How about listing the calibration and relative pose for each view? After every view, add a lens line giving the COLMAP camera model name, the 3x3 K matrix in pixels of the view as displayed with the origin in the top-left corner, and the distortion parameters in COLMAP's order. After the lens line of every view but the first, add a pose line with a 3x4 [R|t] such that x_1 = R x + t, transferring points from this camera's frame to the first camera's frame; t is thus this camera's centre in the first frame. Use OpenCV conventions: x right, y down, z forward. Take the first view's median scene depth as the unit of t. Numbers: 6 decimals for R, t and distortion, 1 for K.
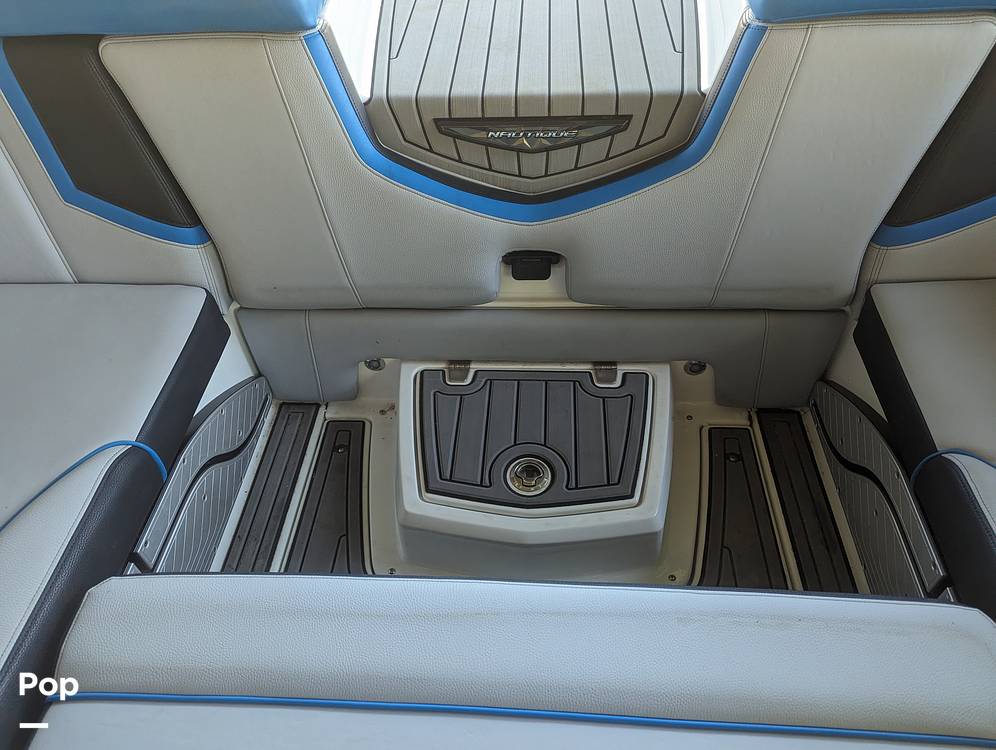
lens RADIAL K [[702.8, 0, 498.0], [0, 702.8, 365.1], [0, 0, 1]] dist [0.012396, -0.017173]
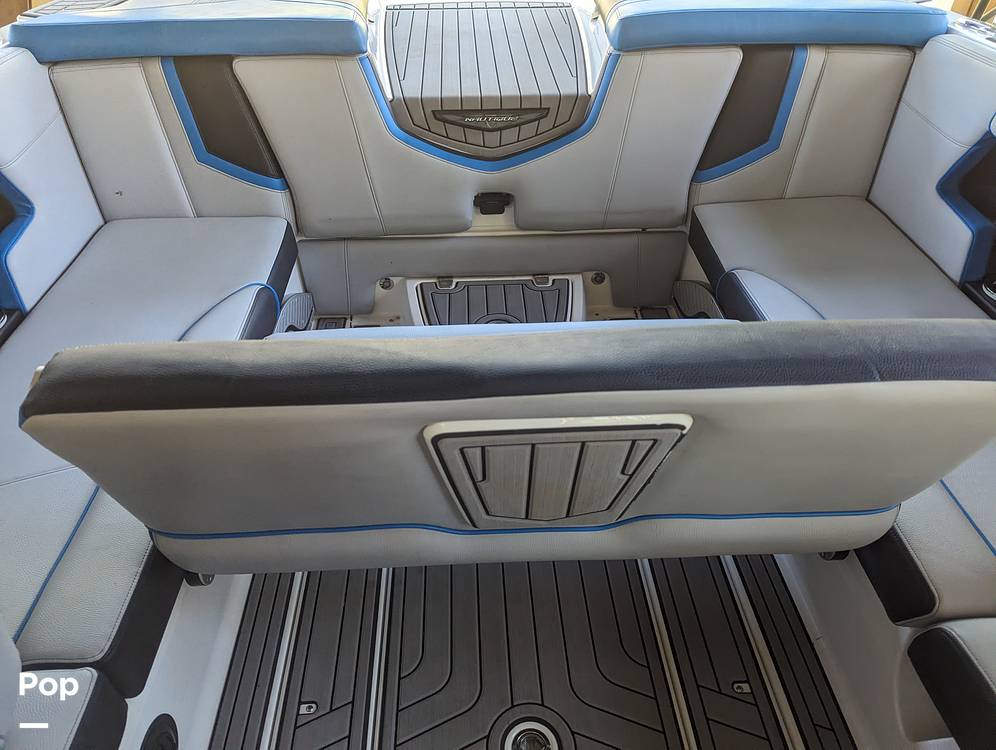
lens RADIAL K [[702.8, 0, 496.4], [0, 702.8, 383.7], [0, 0, 1]] dist [0.012396, -0.017173]
pose [[0.993225, -0.039276, 0.109369, -0.142334], [0.050781, 0.993229, -0.104485, 0.455997], [-0.104525, 0.109331, 0.988494, -0.566479]]
